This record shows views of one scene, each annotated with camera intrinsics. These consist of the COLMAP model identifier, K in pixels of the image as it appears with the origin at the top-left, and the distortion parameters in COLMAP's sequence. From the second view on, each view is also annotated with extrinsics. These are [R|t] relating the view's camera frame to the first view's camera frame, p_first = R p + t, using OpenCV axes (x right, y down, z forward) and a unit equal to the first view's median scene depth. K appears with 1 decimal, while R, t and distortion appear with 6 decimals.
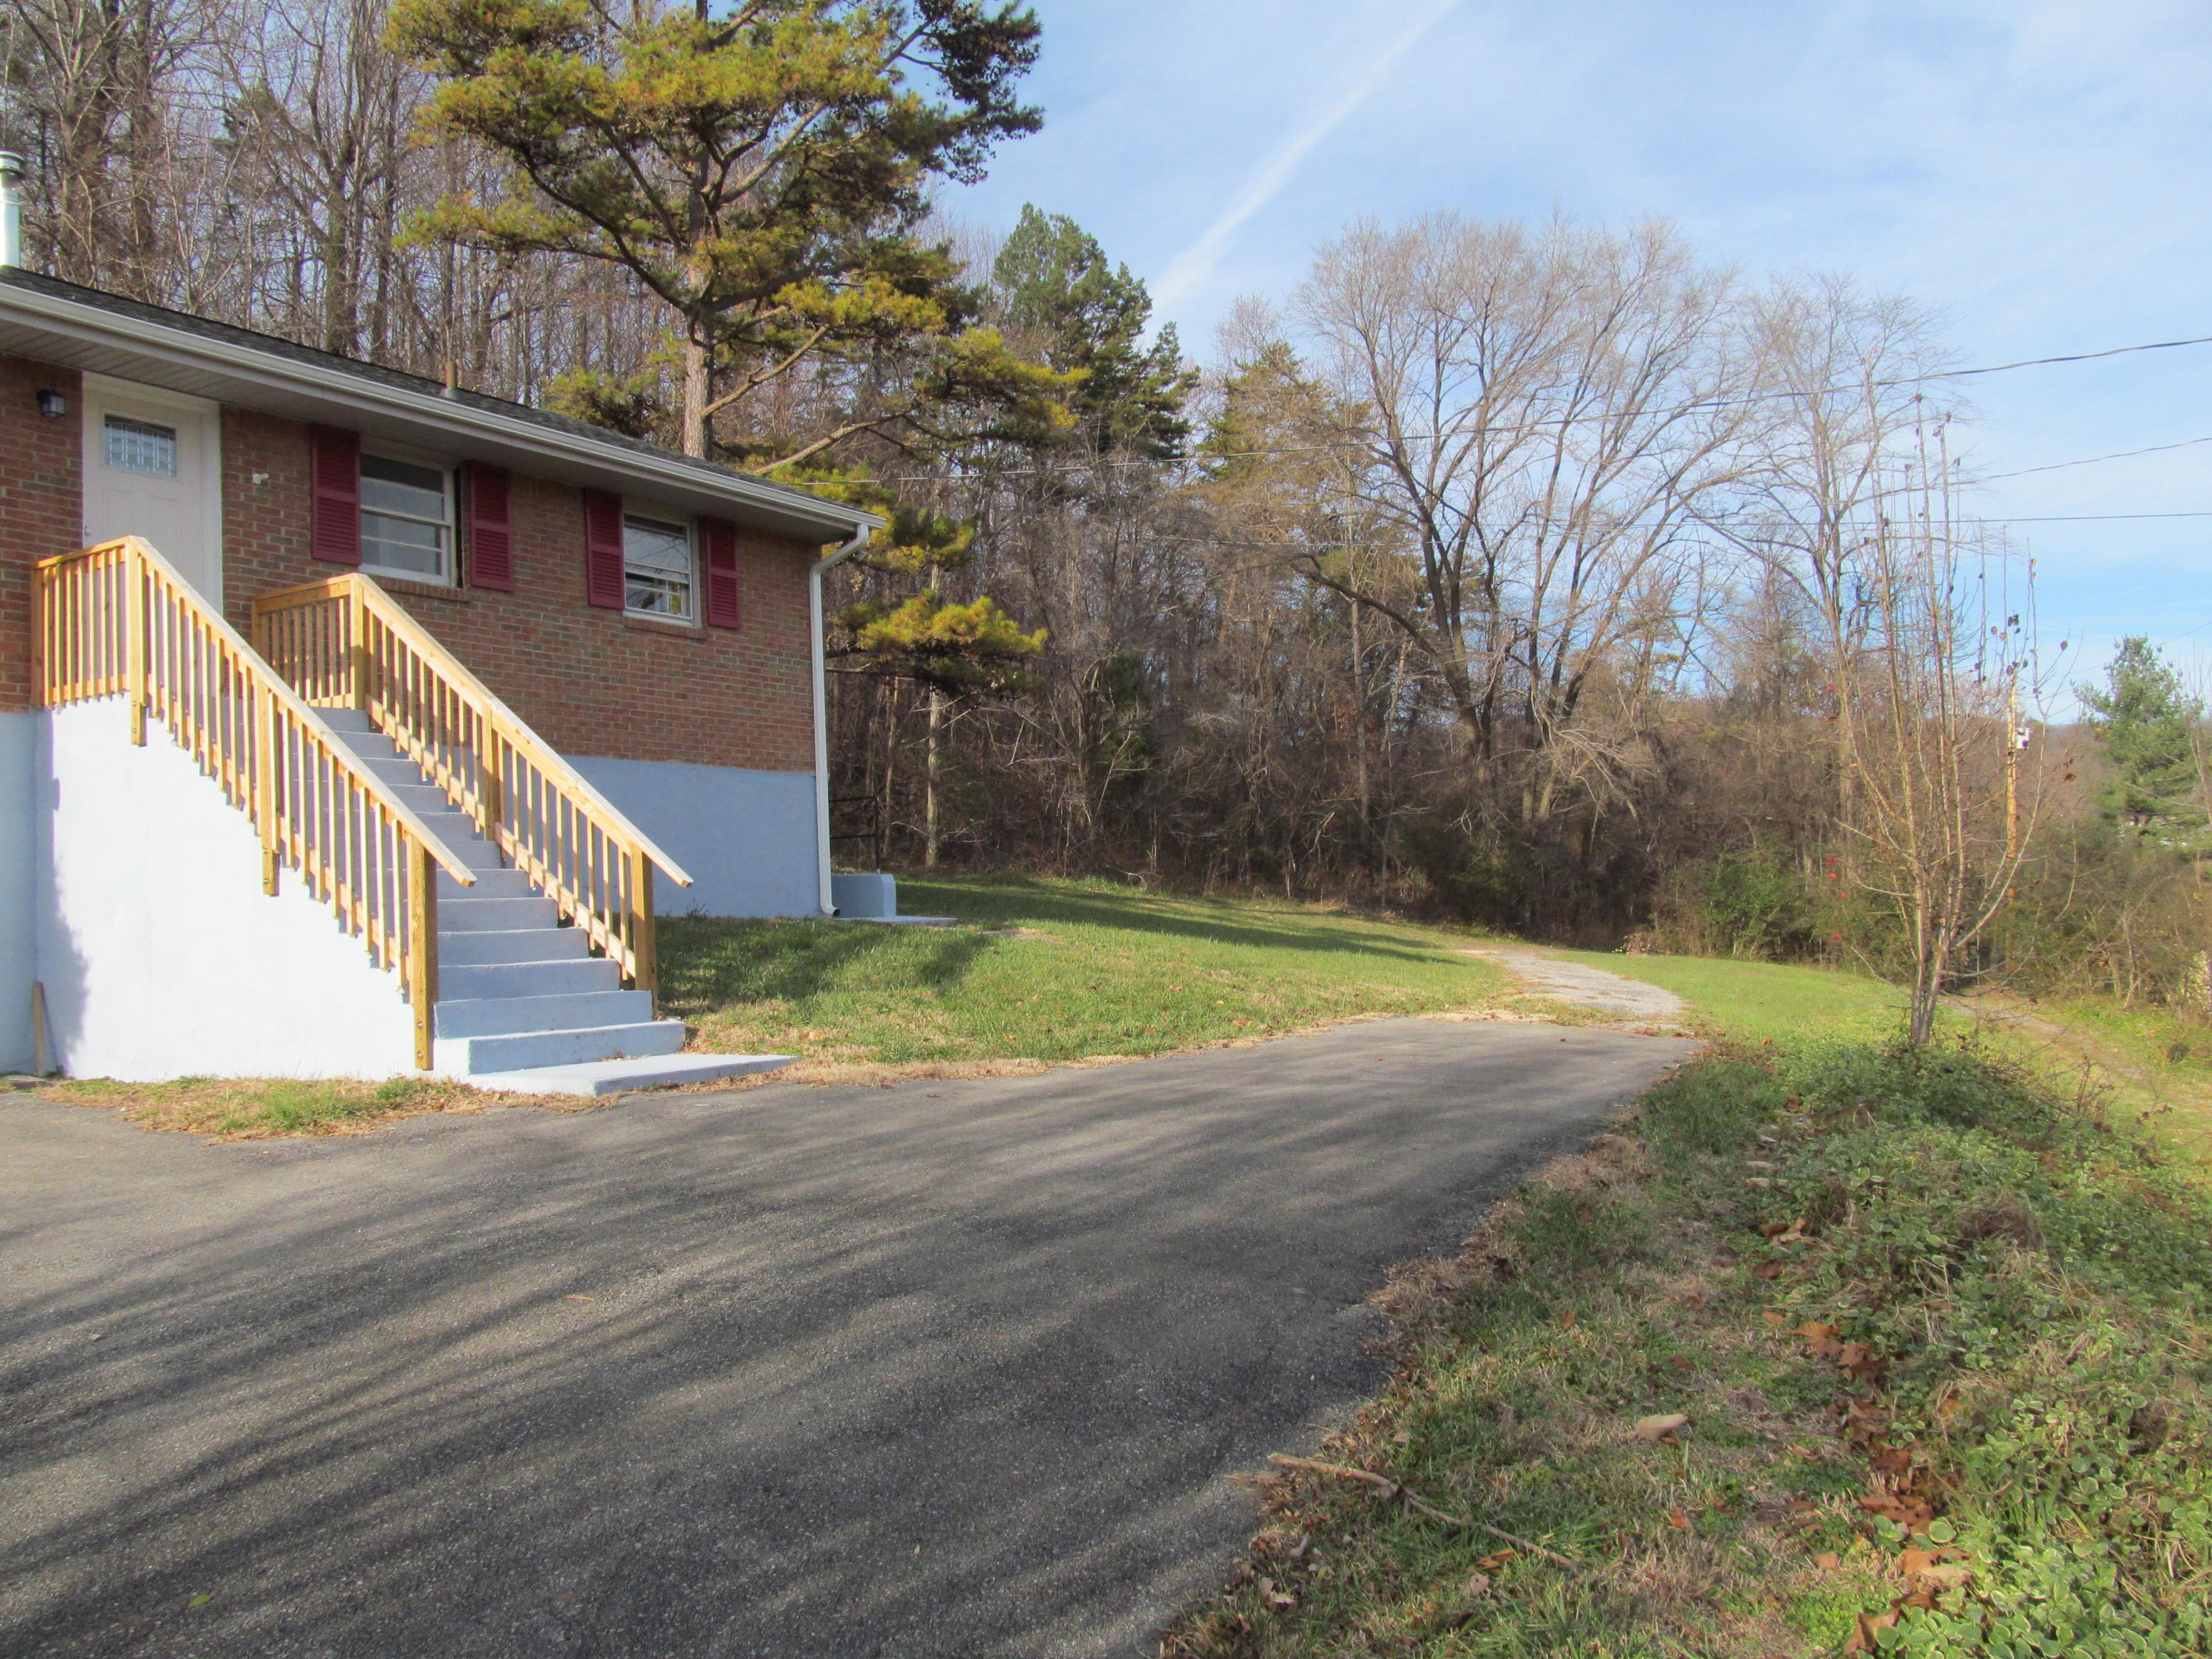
lens RADIAL K [[1825.5, 0, 1106.0], [0, 1825.5, 829.5], [0, 0, 1]] dist [-0.091228, 0.046832]
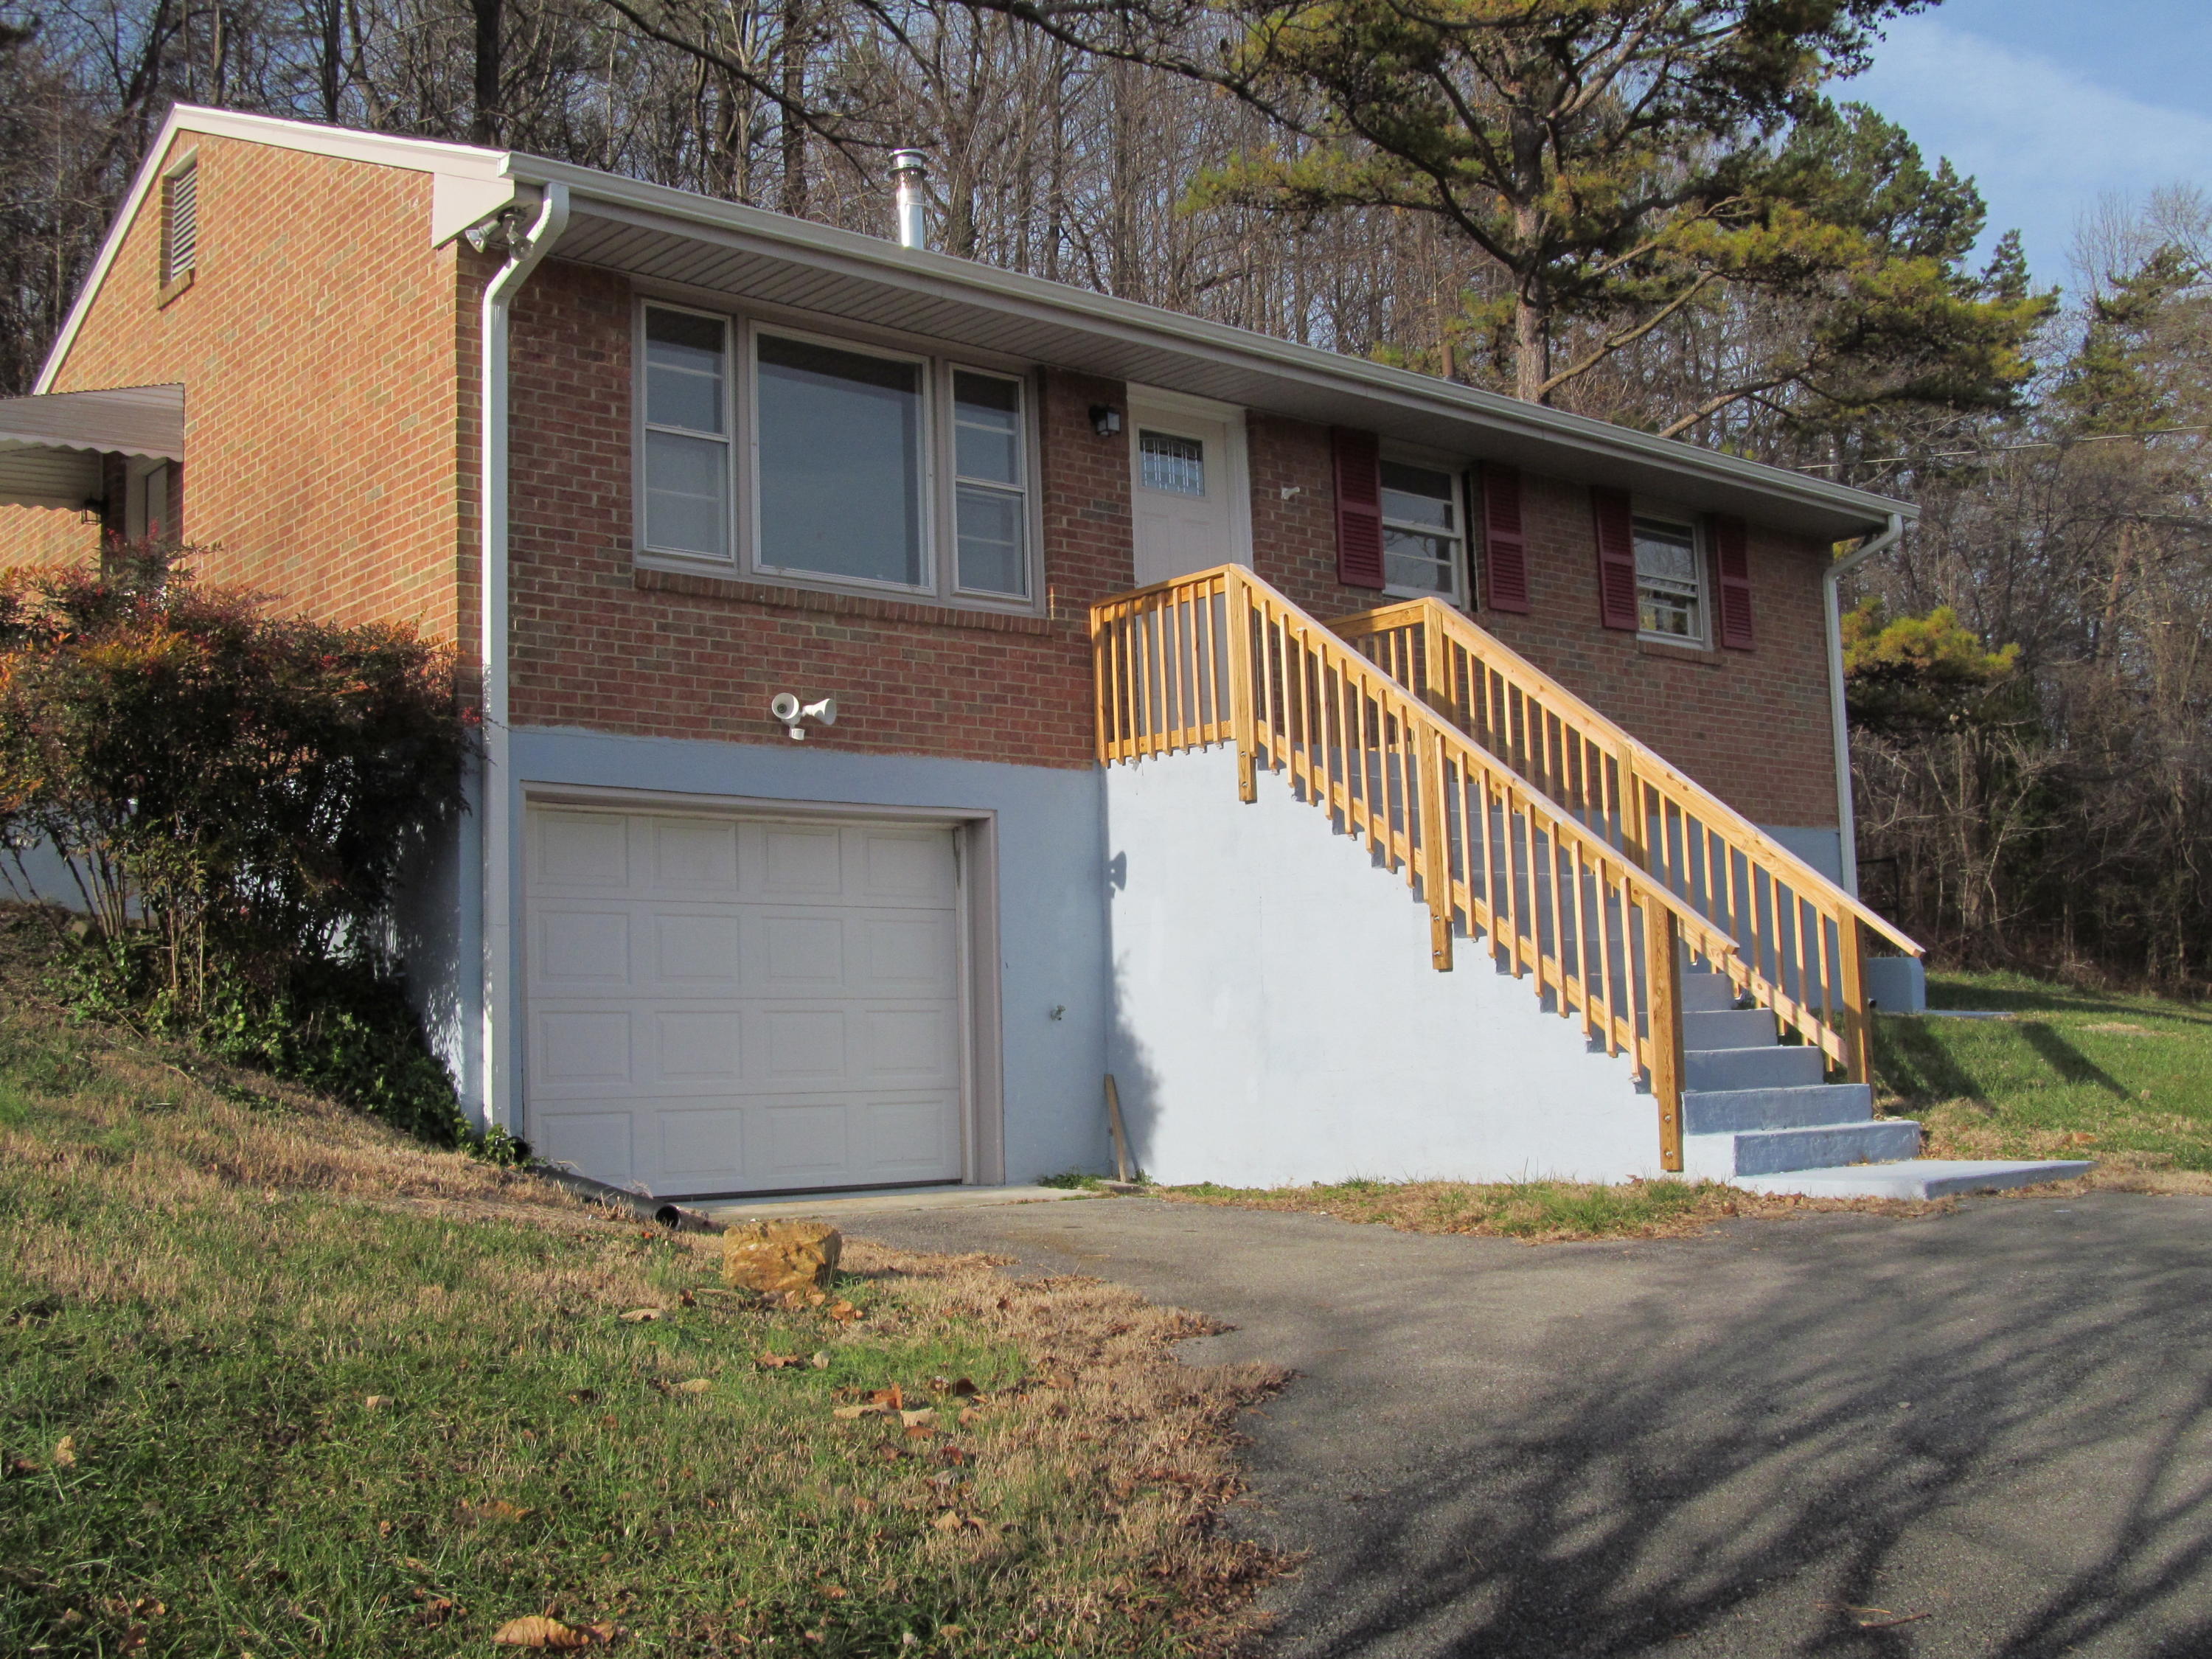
lens RADIAL K [[2372.4, 0, 1106.0], [0, 2372.4, 829.5], [0, 0, 1]] dist [-0.115255, 0.029687]
pose [[0.949982, -0.021622, -0.311554, -0.160171], [0.009607, 0.999152, -0.040050, 0.008043], [0.312156, 0.035053, 0.949384, -0.081447]]
